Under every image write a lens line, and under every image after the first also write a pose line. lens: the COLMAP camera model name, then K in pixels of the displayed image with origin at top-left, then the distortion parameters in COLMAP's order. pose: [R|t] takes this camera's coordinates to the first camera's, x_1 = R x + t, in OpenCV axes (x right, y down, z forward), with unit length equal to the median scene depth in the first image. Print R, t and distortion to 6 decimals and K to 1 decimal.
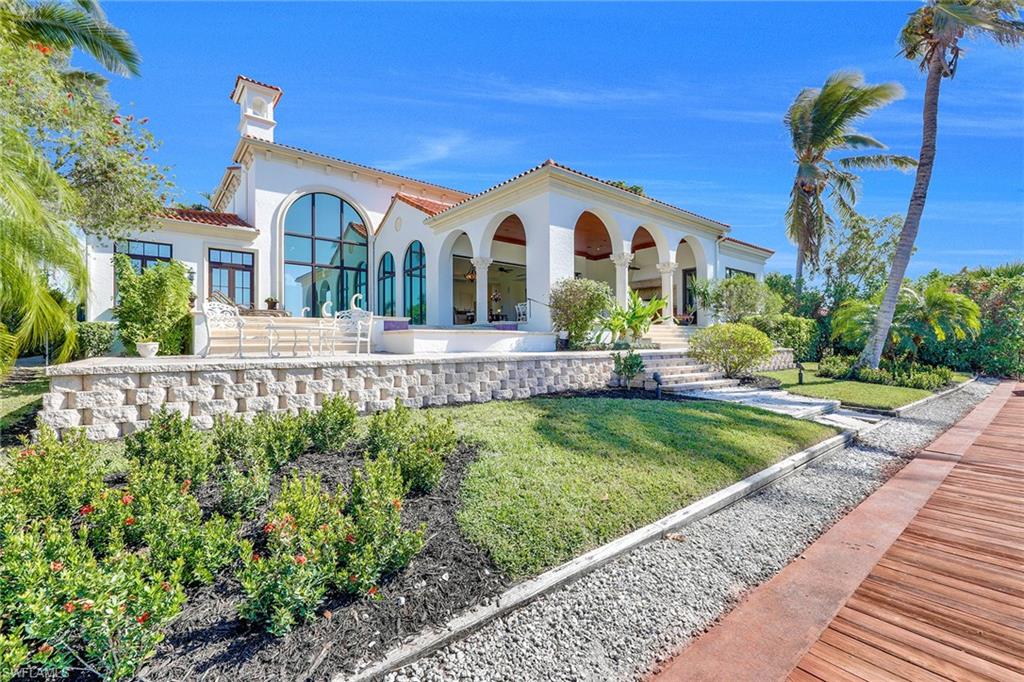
lens RADIAL K [[446.9, 0, 514.9], [0, 446.9, 341.0], [0, 0, 1]] dist [0.015001, -0.000999]
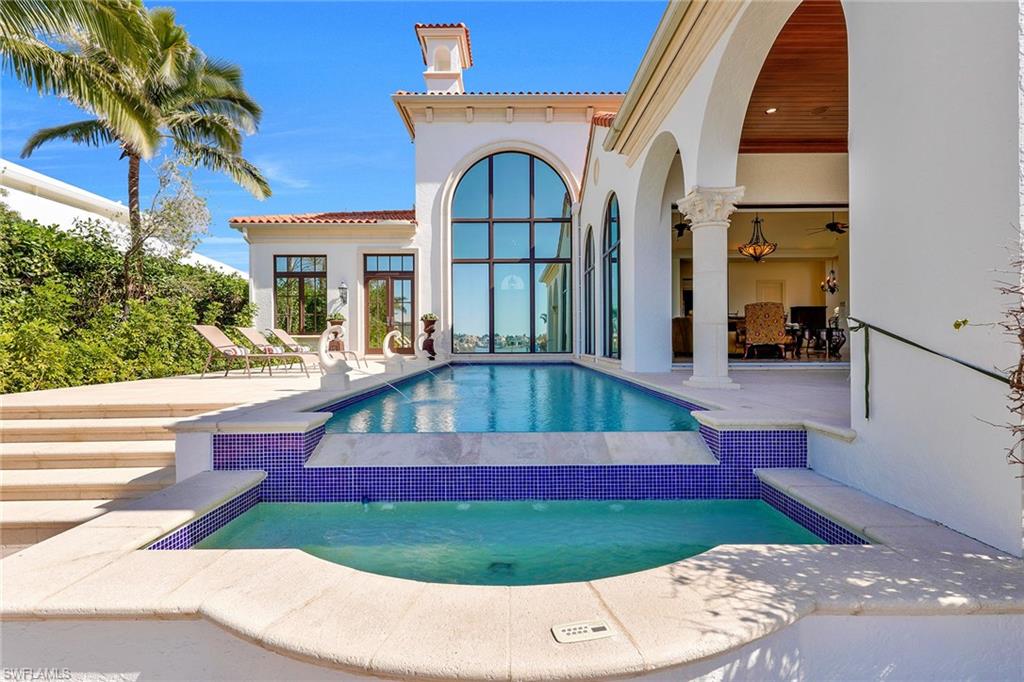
lens RADIAL K [[472.5, 0, 512.7], [0, 472.5, 342.2], [0, 0, 1]] dist [0.010251, -0.001493]
pose [[0.763976, 0.004829, -0.645227, 0.040608], [0.008472, 0.999811, 0.017513, -0.059990], [0.645189, -0.018845, 0.763790, 0.481998]]
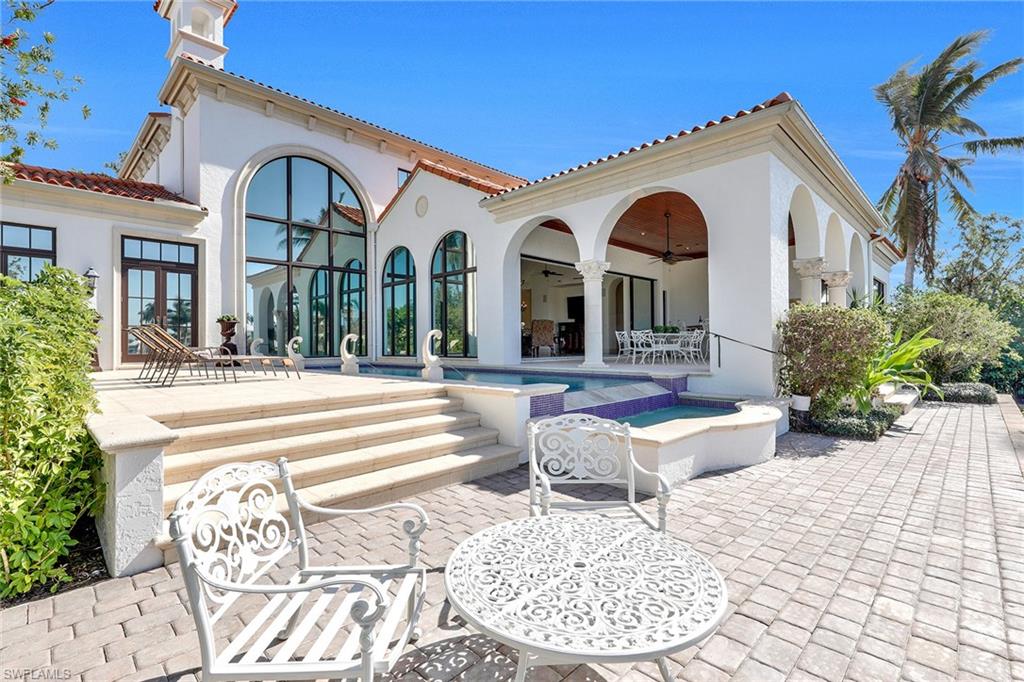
lens RADIAL K [[472.5, 0, 522.1], [0, 472.5, 340.6], [0, 0, 1]] dist [0.010251, -0.001493]
pose [[0.993575, -0.000999, 0.113169, -0.190604], [0.000778, 0.999998, 0.002002, -0.057871], [-0.113171, -0.001901, 0.993574, 0.266626]]
